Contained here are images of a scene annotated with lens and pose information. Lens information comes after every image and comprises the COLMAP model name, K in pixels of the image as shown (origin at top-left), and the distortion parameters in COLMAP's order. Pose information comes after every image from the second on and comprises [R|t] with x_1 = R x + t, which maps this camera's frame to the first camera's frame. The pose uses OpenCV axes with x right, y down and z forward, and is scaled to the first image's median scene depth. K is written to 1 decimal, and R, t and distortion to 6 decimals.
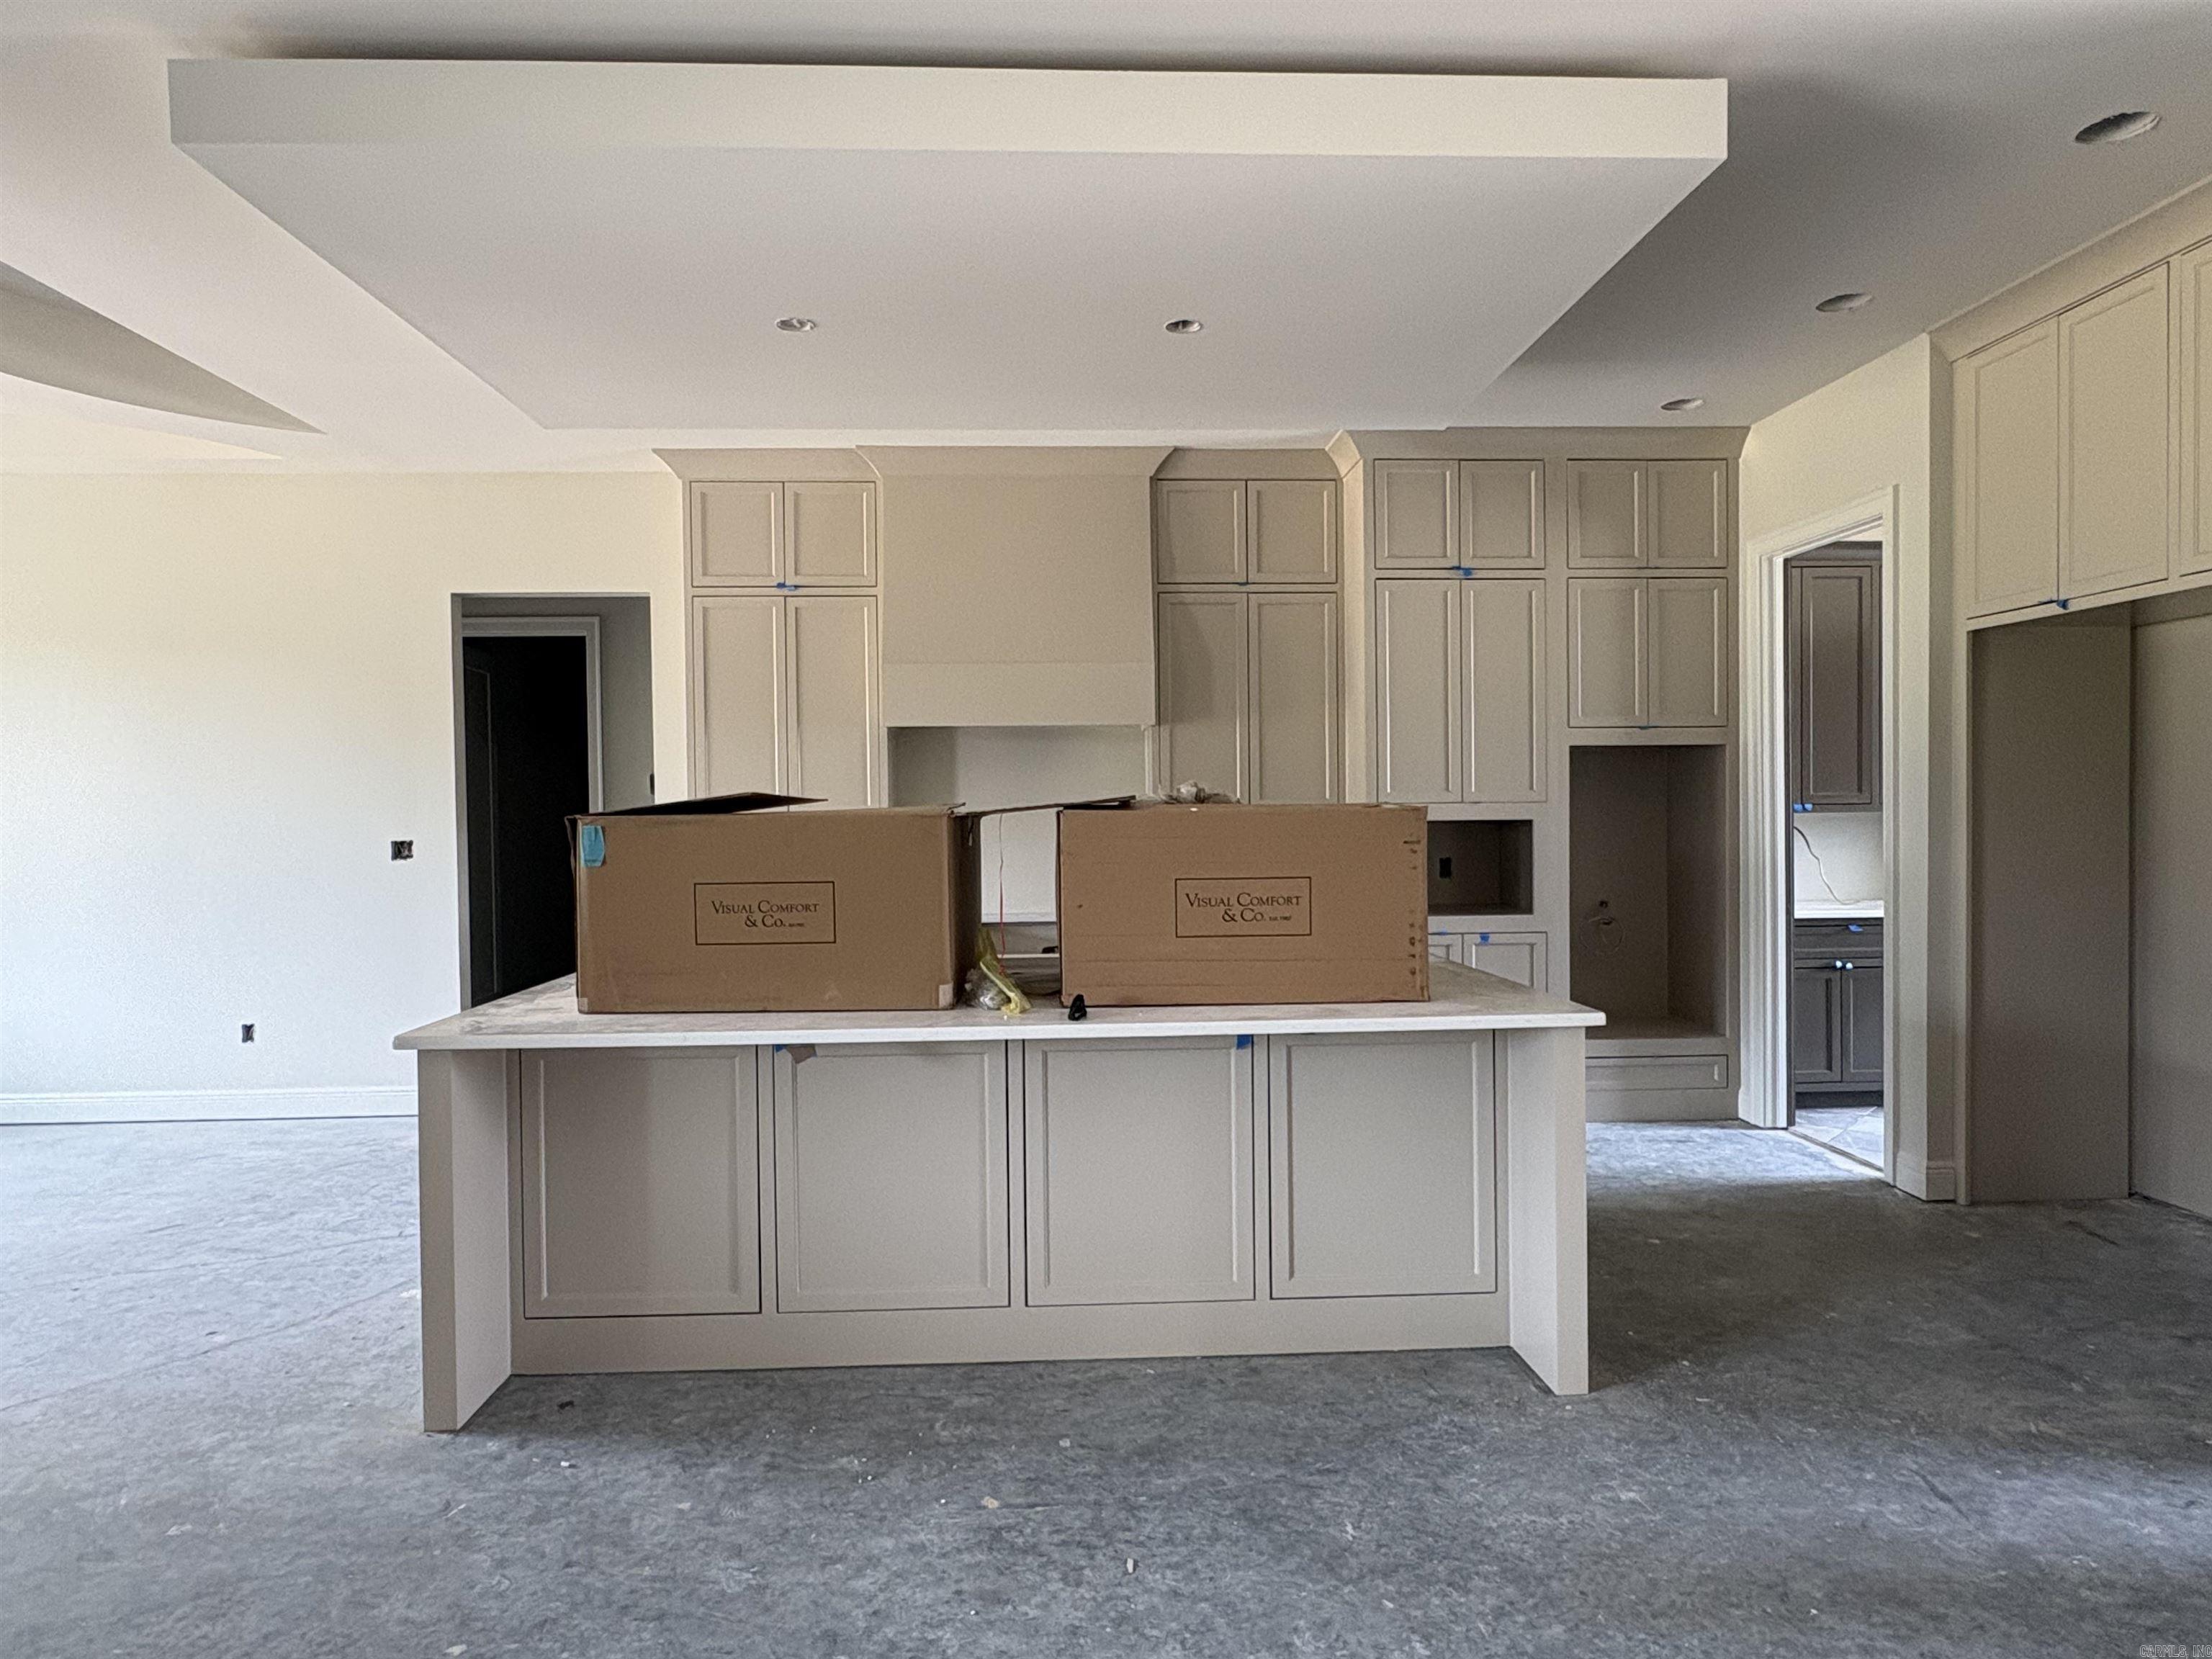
lens RADIAL K [[1334.4, 0, 1099.8], [0, 1334.4, 830.9], [0, 0, 1]] dist [-0.001026, 0.004183]
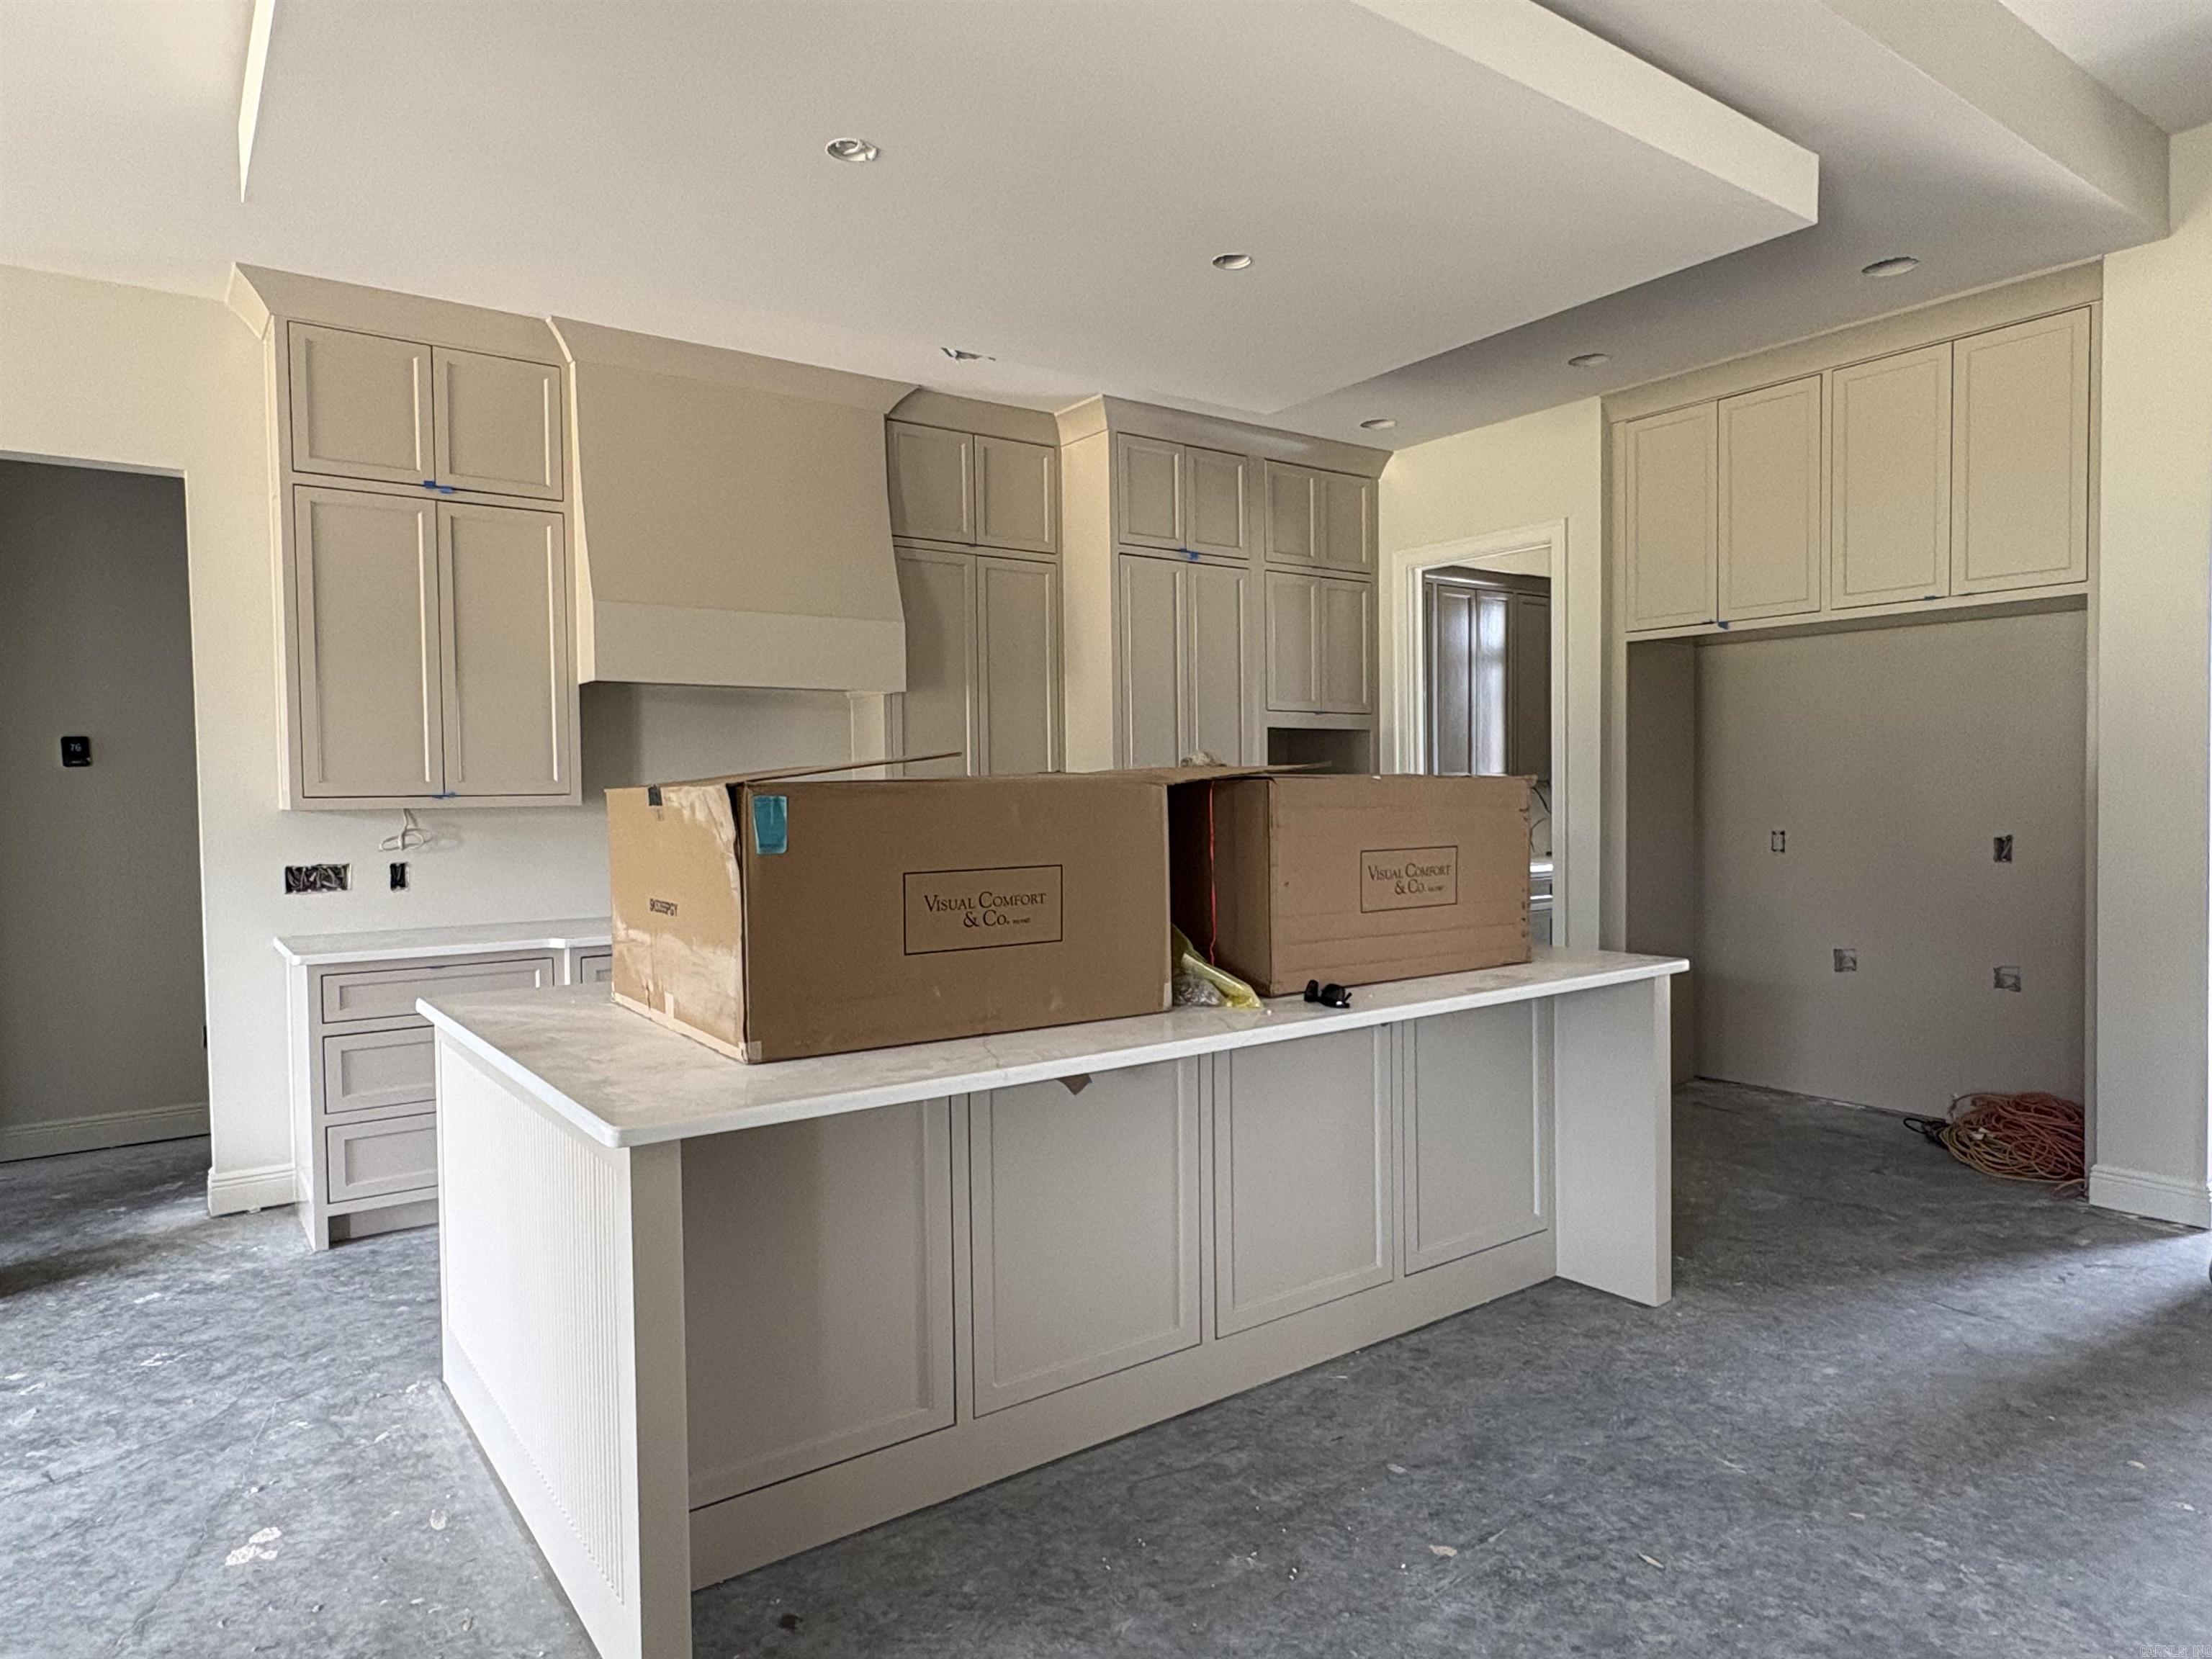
lens RADIAL K [[1334.4, 0, 1103.8], [0, 1334.4, 830.4], [0, 0, 1]] dist [-0.001026, 0.004183]
pose [[0.835780, -0.016637, 0.548813, -0.587056], [0.011949, 0.999855, 0.012113, 0.007435], [-0.548935, -0.003566, 0.835857, 0.298216]]
